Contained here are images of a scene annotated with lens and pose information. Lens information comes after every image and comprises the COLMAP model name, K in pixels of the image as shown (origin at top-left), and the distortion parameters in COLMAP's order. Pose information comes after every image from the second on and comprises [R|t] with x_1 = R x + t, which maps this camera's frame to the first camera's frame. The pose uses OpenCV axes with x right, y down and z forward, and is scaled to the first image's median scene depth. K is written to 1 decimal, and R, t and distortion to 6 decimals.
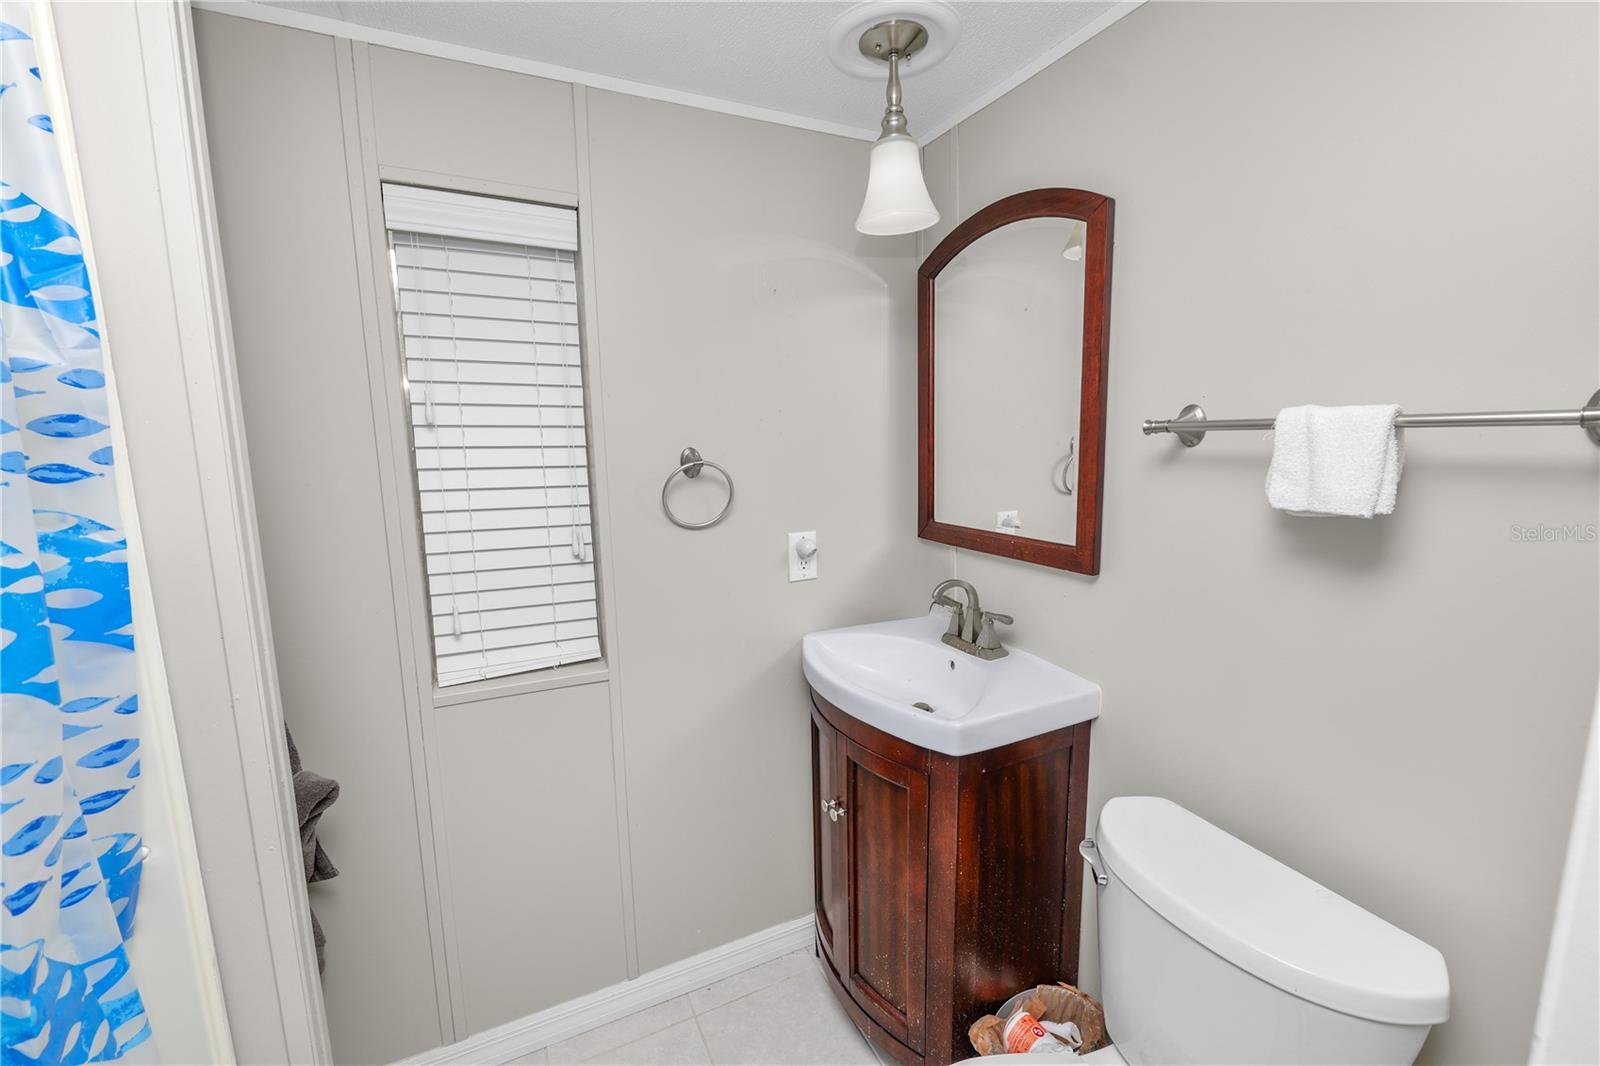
lens RADIAL K [[648.3, 0, 799.2], [0, 648.3, 530.1], [0, 0, 1]] dist [-0.010128, -0.000261]
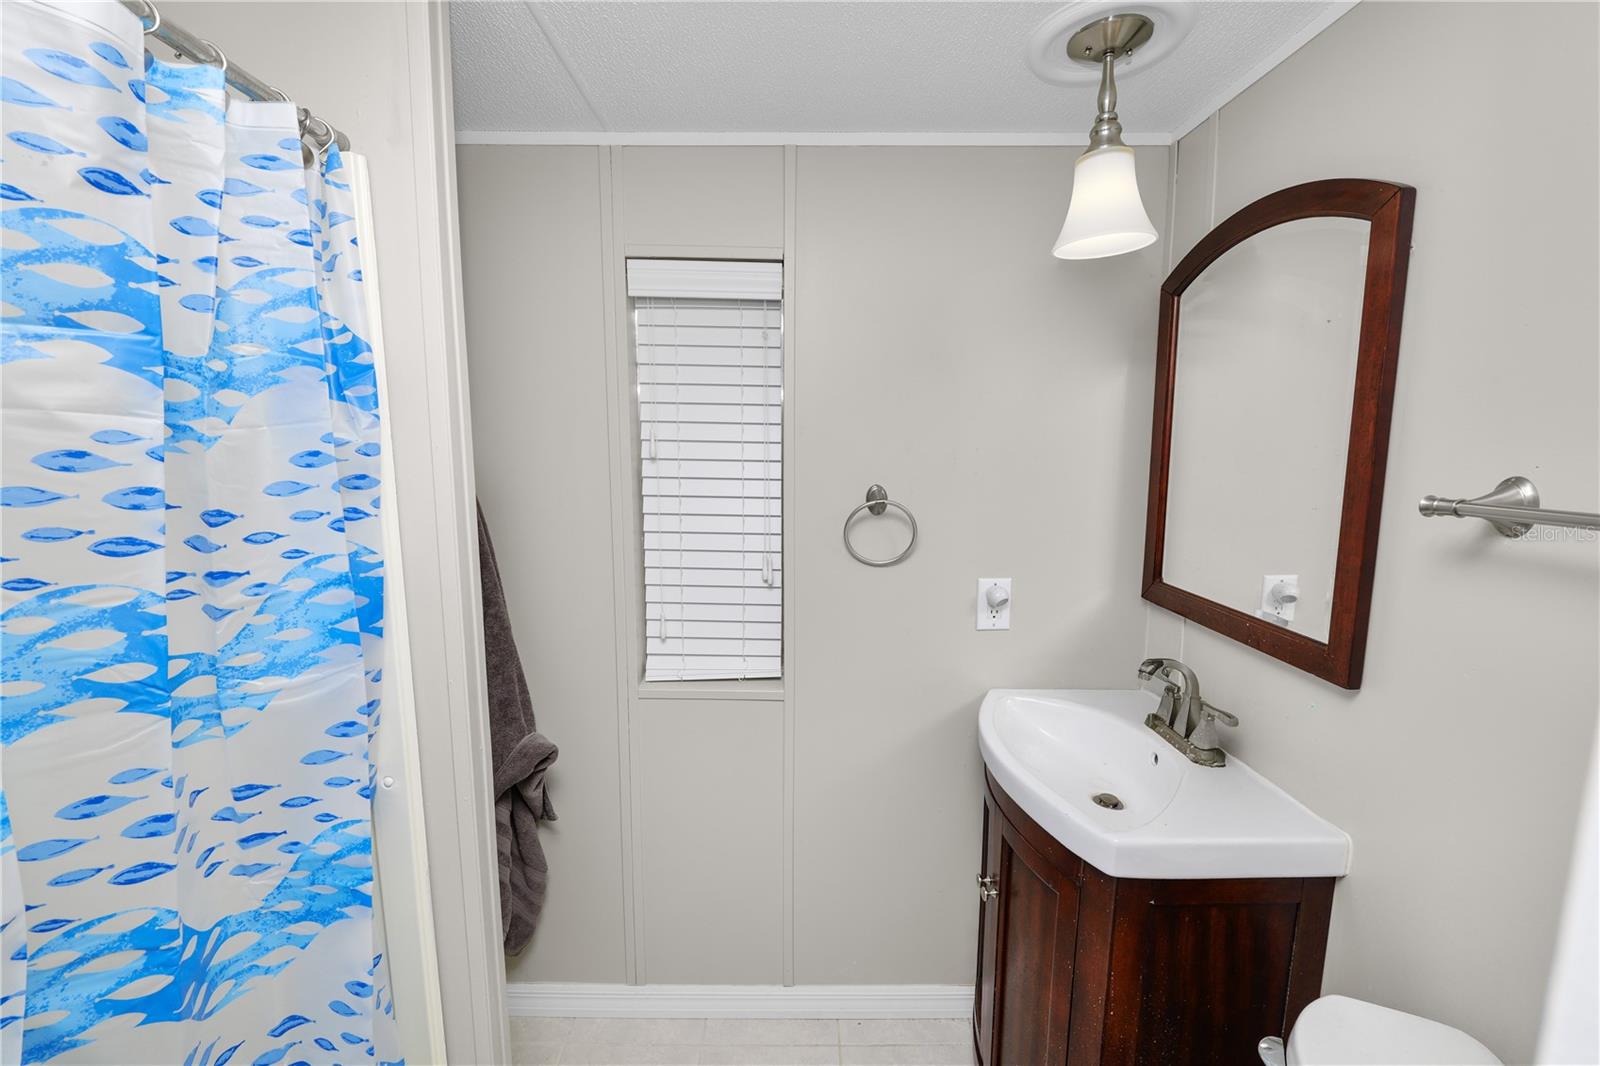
lens RADIAL K [[649.7, 0, 789.9], [0, 649.7, 530.3], [0, 0, 1]] dist [-0.011444, 0.000391]
pose [[0.901708, 0.077898, -0.425271, 0.159544], [-0.080655, 0.996675, 0.011548, -0.064725], [0.424756, 0.023887, 0.904993, 0.039959]]
